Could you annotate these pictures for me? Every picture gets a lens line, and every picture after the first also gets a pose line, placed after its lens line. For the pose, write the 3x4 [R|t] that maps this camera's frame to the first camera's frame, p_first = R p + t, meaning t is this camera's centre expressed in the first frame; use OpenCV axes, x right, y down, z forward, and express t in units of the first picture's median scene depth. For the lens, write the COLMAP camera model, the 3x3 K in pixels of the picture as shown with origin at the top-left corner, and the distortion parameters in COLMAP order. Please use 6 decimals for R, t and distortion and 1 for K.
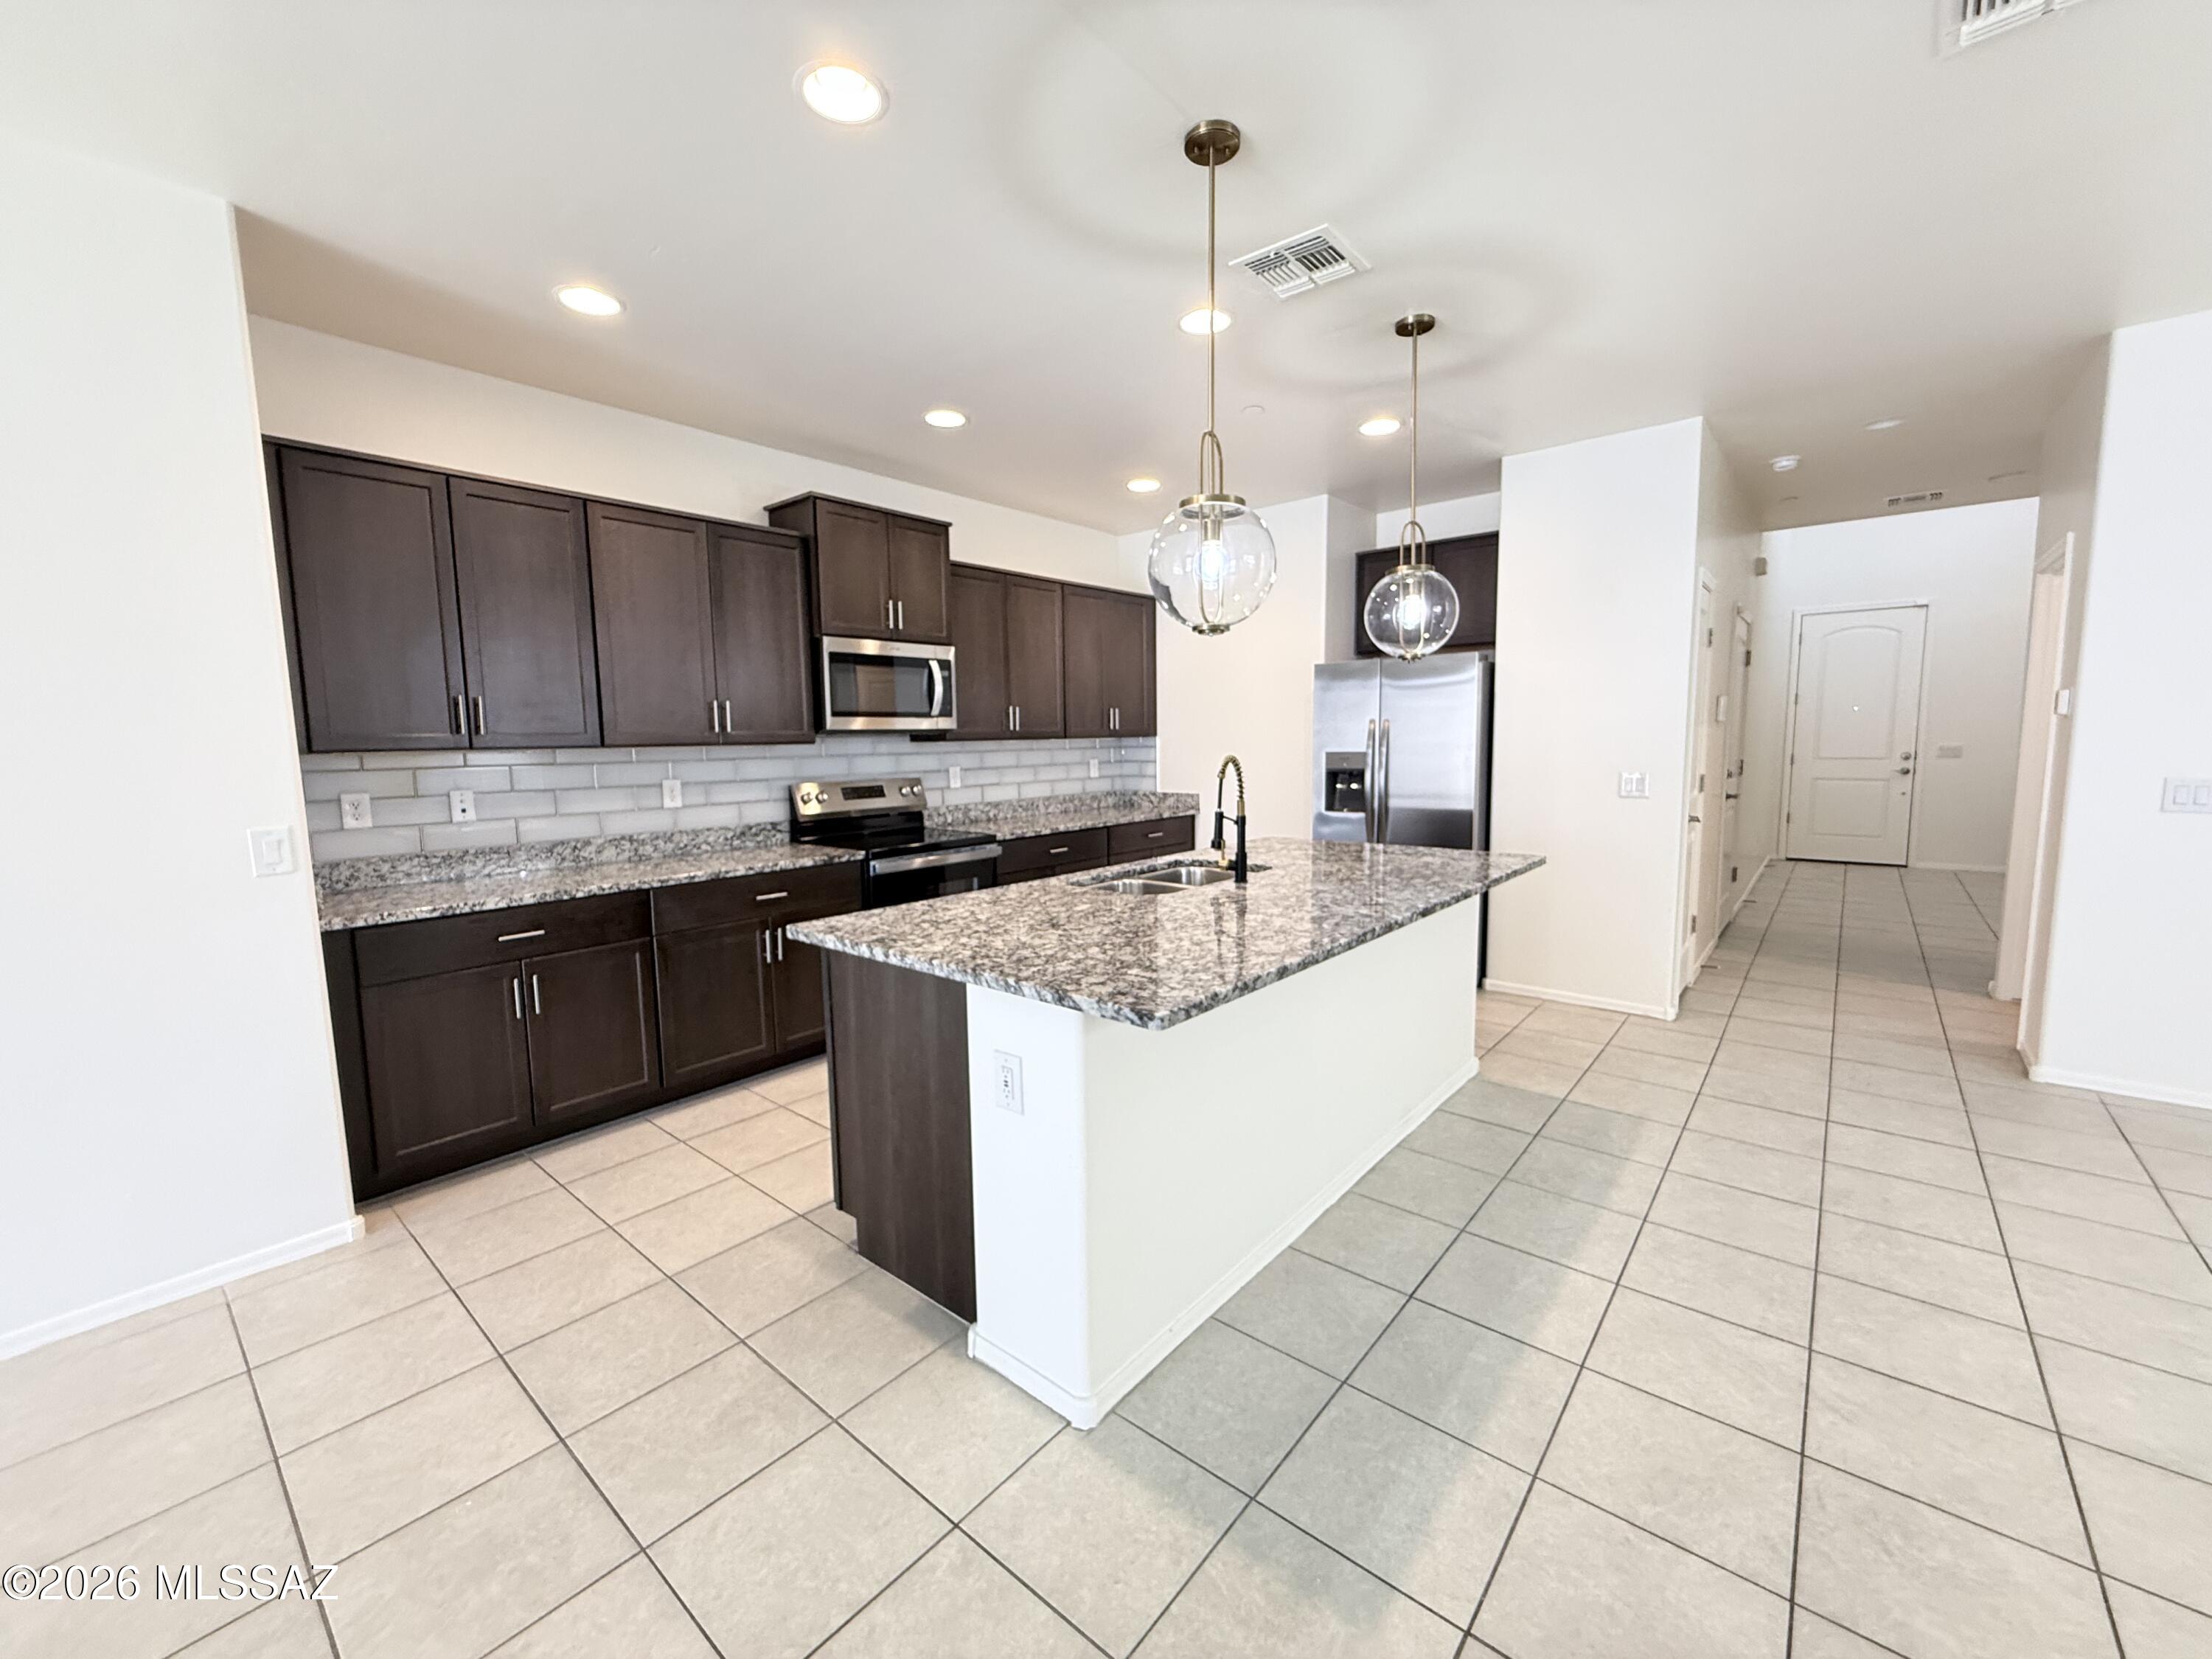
lens RADIAL K [[877.2, 0, 1095.2], [0, 877.2, 834.1], [0, 0, 1]] dist [0.002133, 0.000048]
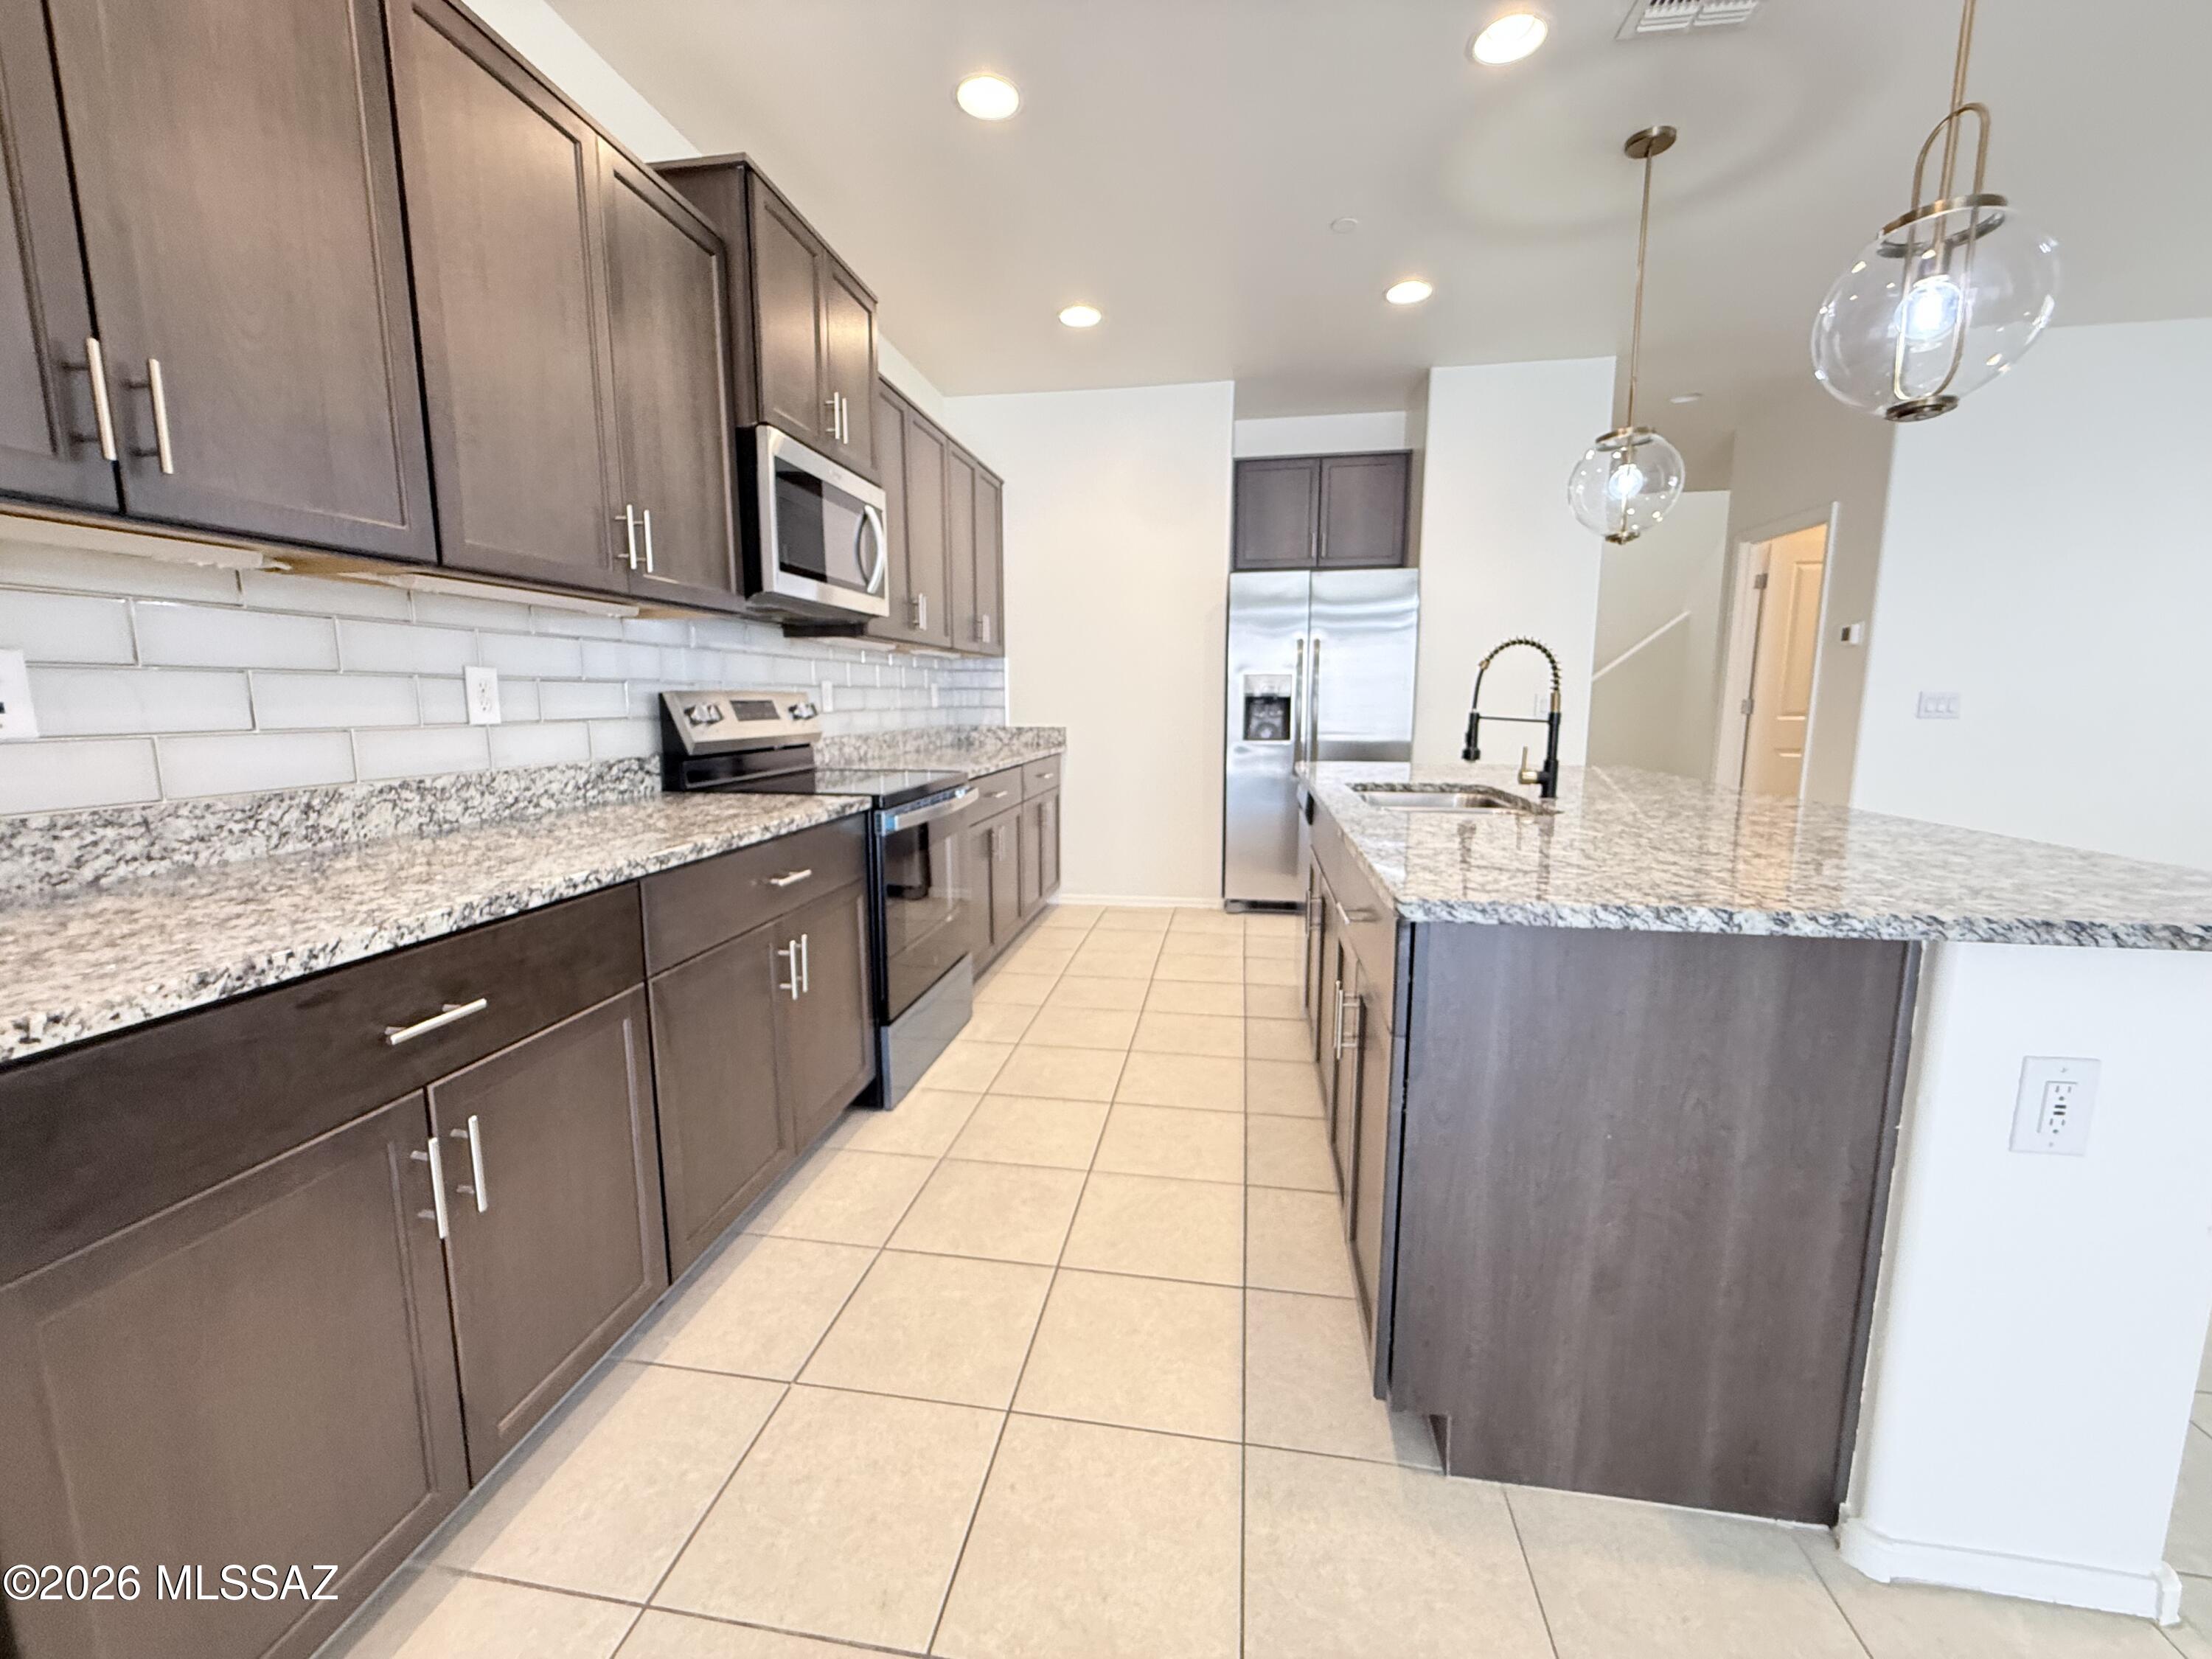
lens RADIAL K [[886.5, 0, 1106.0], [0, 886.5, 829.5], [0, 0, 1]] dist [0.001776, -0.000023]
pose [[0.860464, -0.061352, 0.505804, -0.437329], [0.043643, 0.997950, 0.046803, 0.021168], [-0.507639, -0.018197, 0.861378, 0.388270]]
